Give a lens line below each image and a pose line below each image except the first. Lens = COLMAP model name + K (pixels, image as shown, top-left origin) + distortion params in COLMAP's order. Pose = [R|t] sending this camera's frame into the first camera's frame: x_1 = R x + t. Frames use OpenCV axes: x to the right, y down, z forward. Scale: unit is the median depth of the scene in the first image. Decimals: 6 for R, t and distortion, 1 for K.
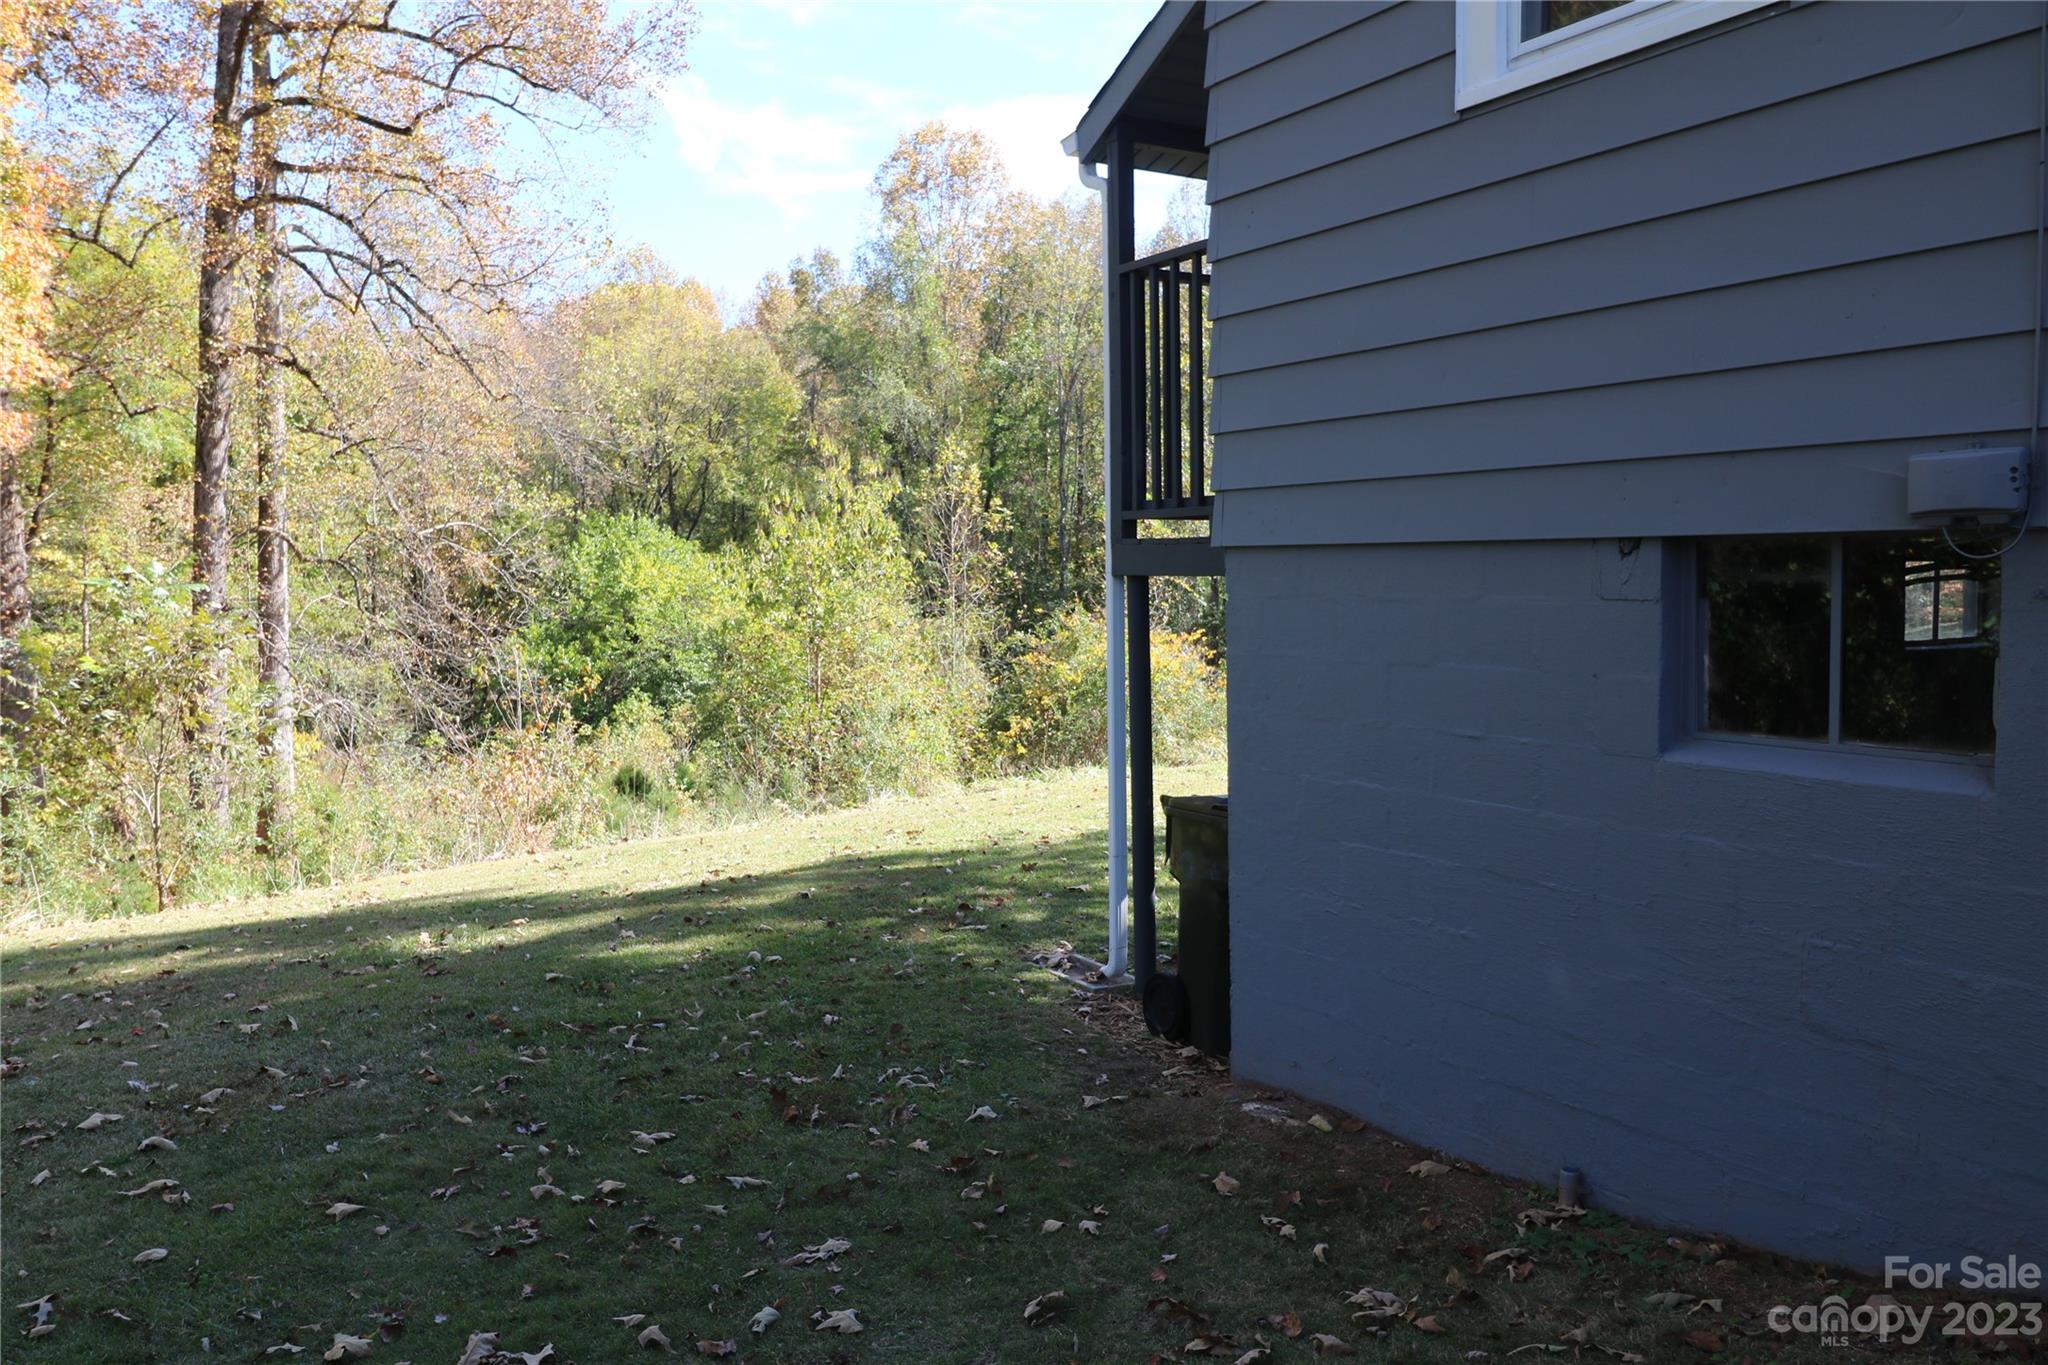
lens RADIAL K [[1580.5, 0, 1025.6], [0, 1580.5, 645.0], [0, 0, 1]] dist [0.007742, 0.001068]
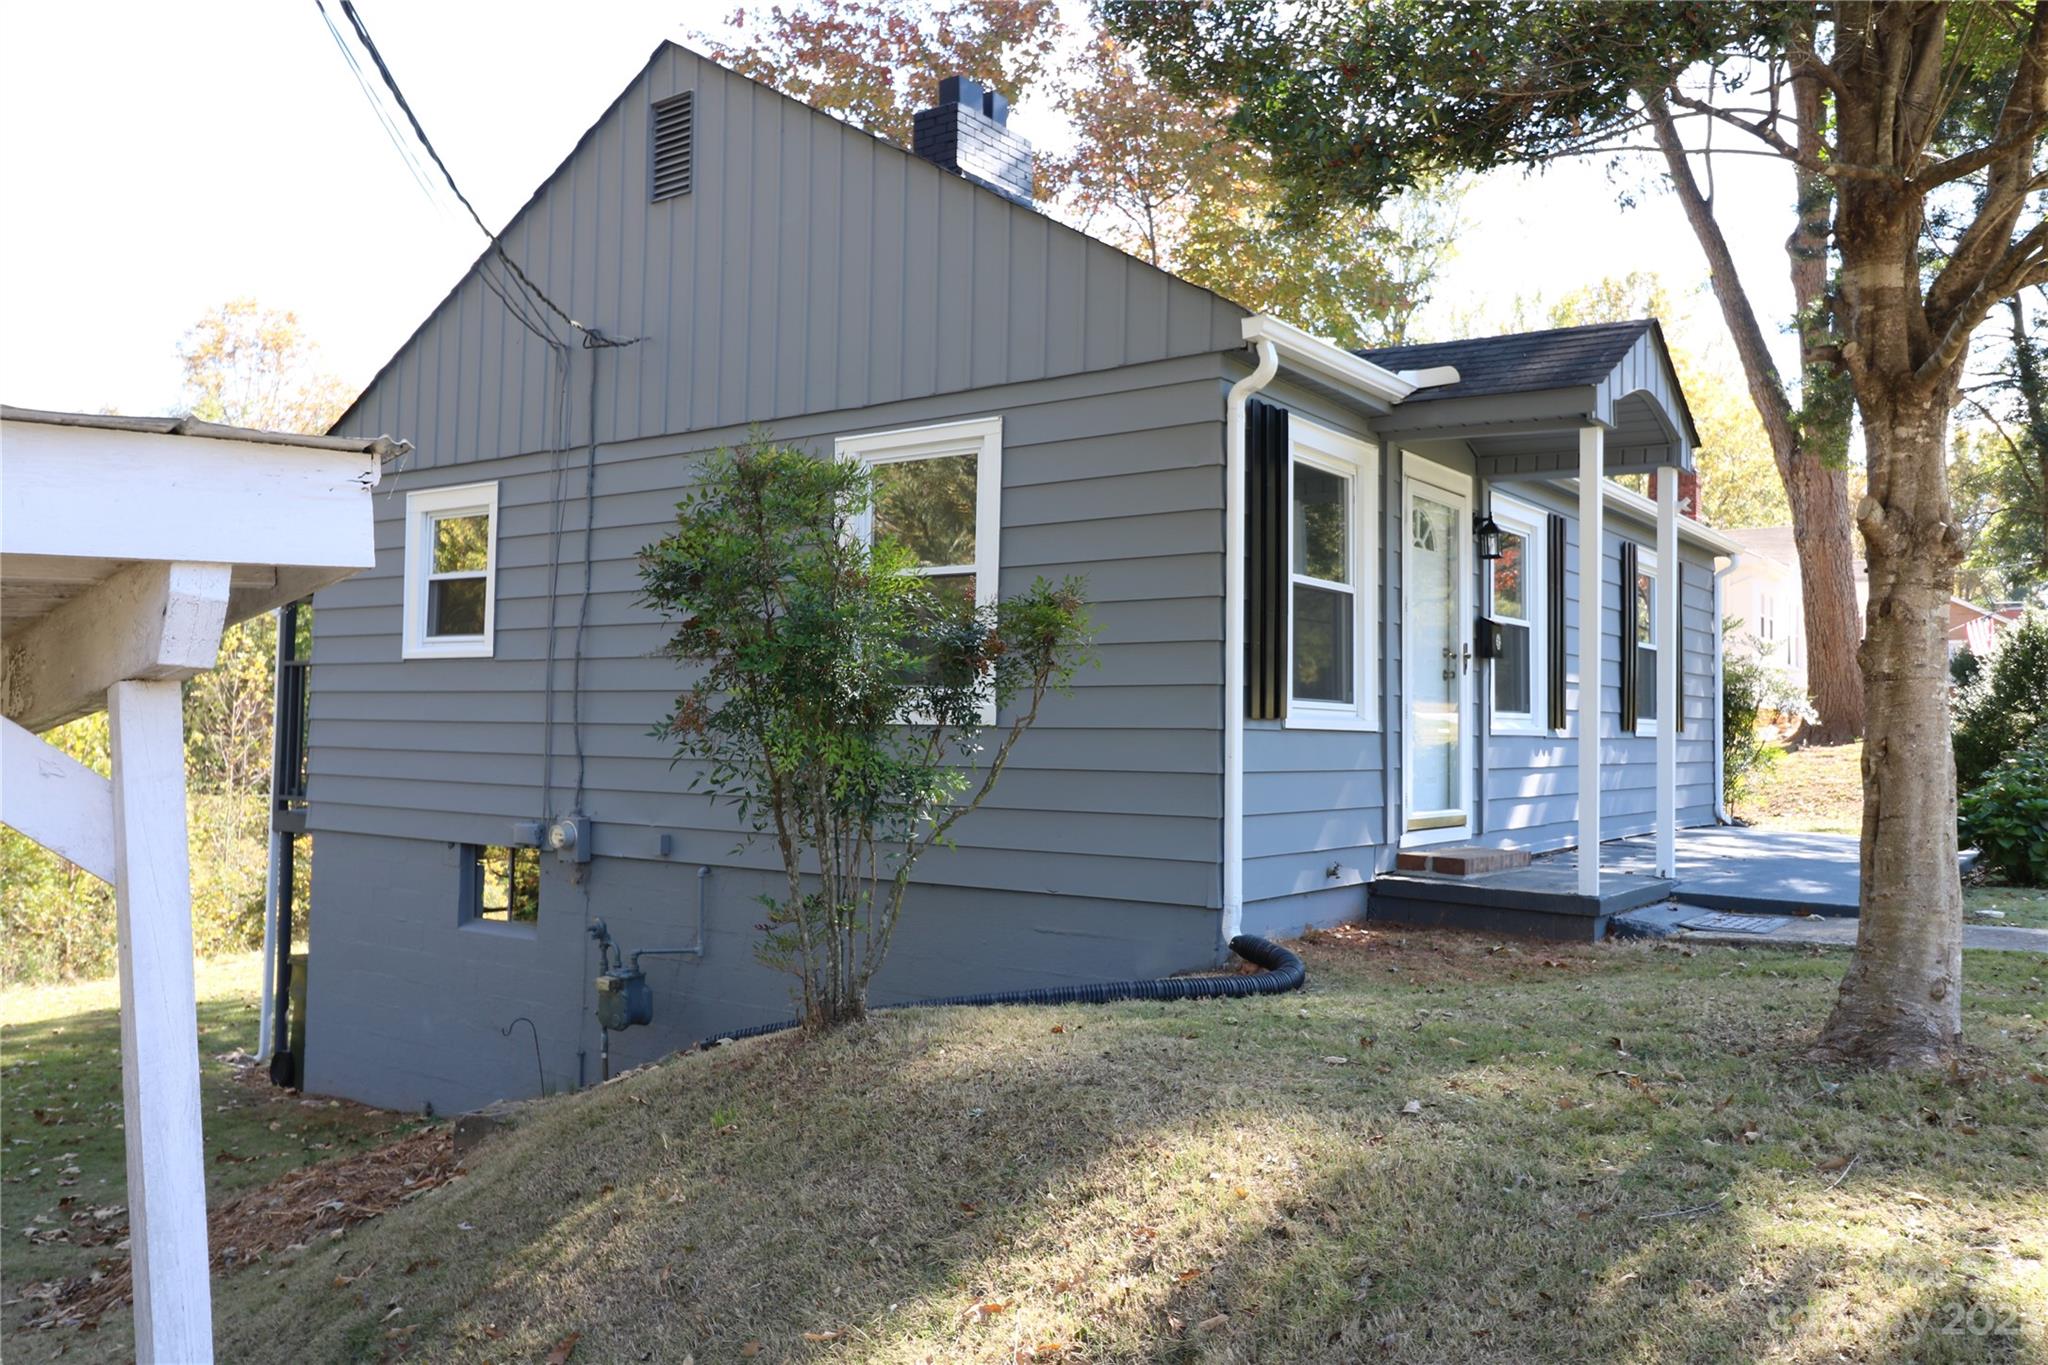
lens RADIAL K [[1580.5, 0, 1025.6], [0, 1580.5, 645.0], [0, 0, 1]] dist [0.007742, 0.001068]
pose [[0.917840, 0.049682, 0.393829, 0.078888], [-0.007531, 0.994137, -0.107862, -0.043125], [-0.396879, 0.096034, 0.912833, -0.649590]]
